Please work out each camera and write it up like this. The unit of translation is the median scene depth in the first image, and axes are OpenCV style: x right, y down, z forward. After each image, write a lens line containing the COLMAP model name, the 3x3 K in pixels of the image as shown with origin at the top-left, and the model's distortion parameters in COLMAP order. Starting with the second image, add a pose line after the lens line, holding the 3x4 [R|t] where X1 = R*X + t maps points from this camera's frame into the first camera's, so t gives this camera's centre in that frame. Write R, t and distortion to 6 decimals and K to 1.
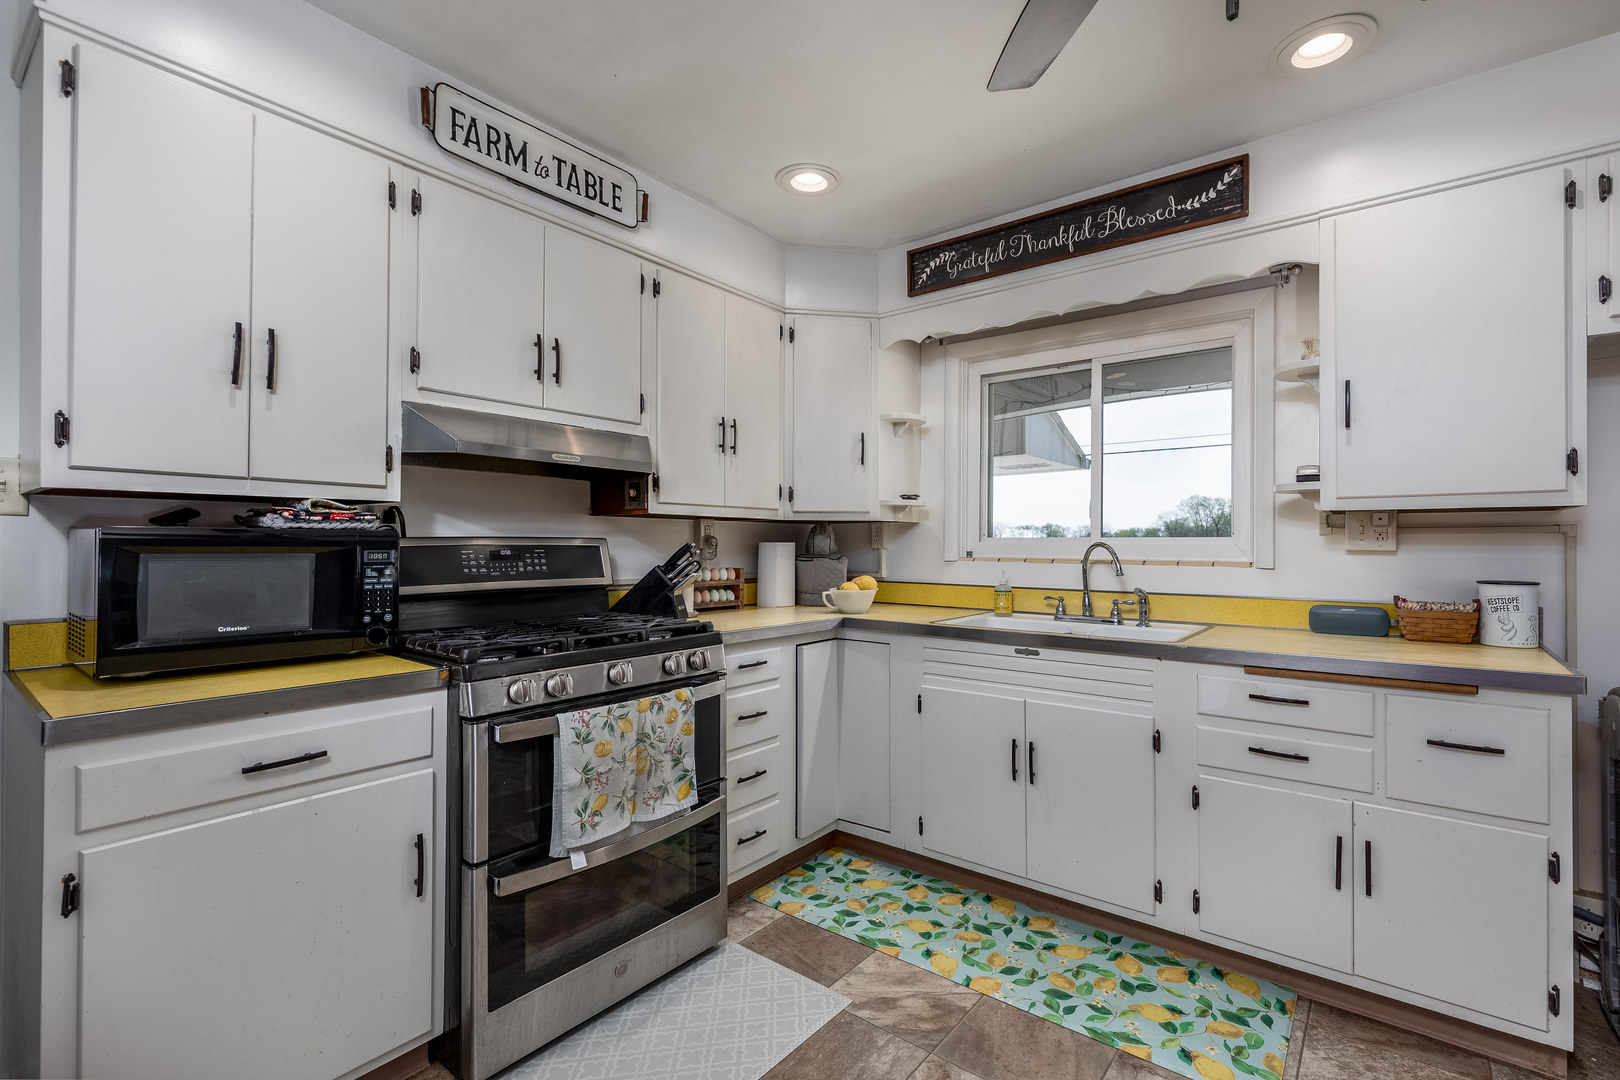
lens RADIAL K [[721.4, 0, 804.3], [0, 721.4, 542.4], [0, 0, 1]] dist [0.001995, 0.000335]
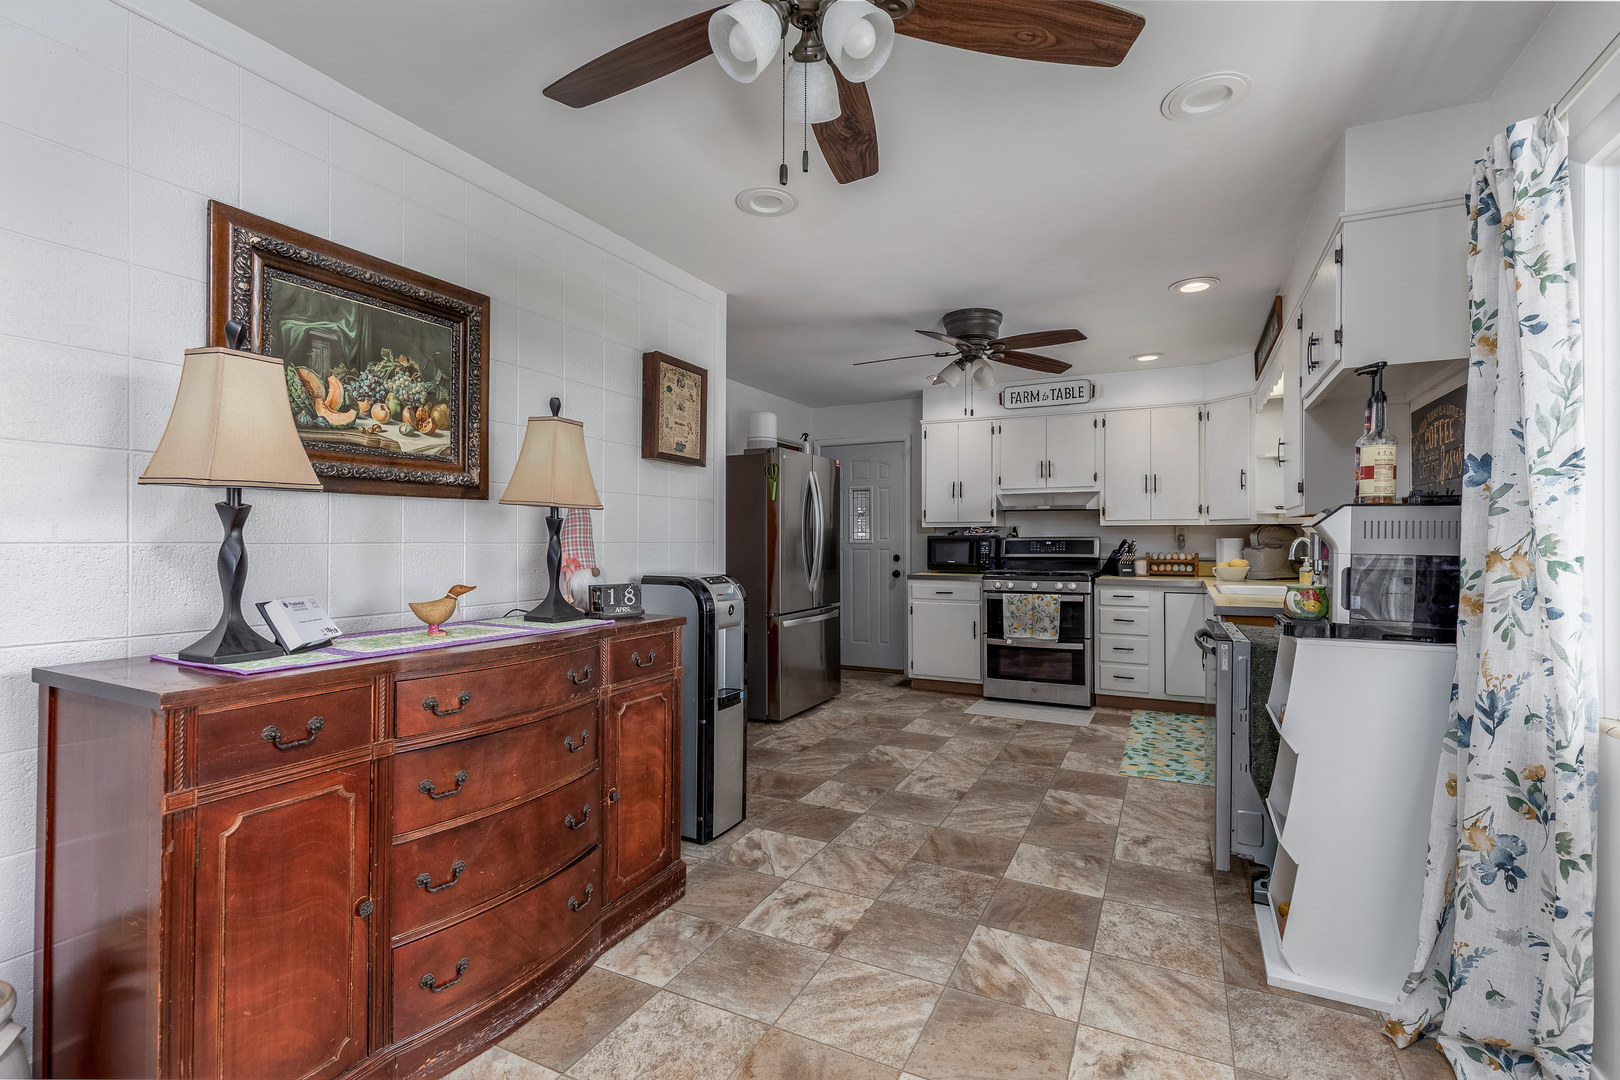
lens RADIAL K [[721.4, 0, 804.3], [0, 721.4, 542.4], [0, 0, 1]] dist [0.001995, 0.000335]
pose [[0.179526, 0.003069, -0.983748, 2.265781], [0.004073, 0.999984, 0.003863, -0.001416], [0.983745, -0.004701, 0.179511, -0.371563]]
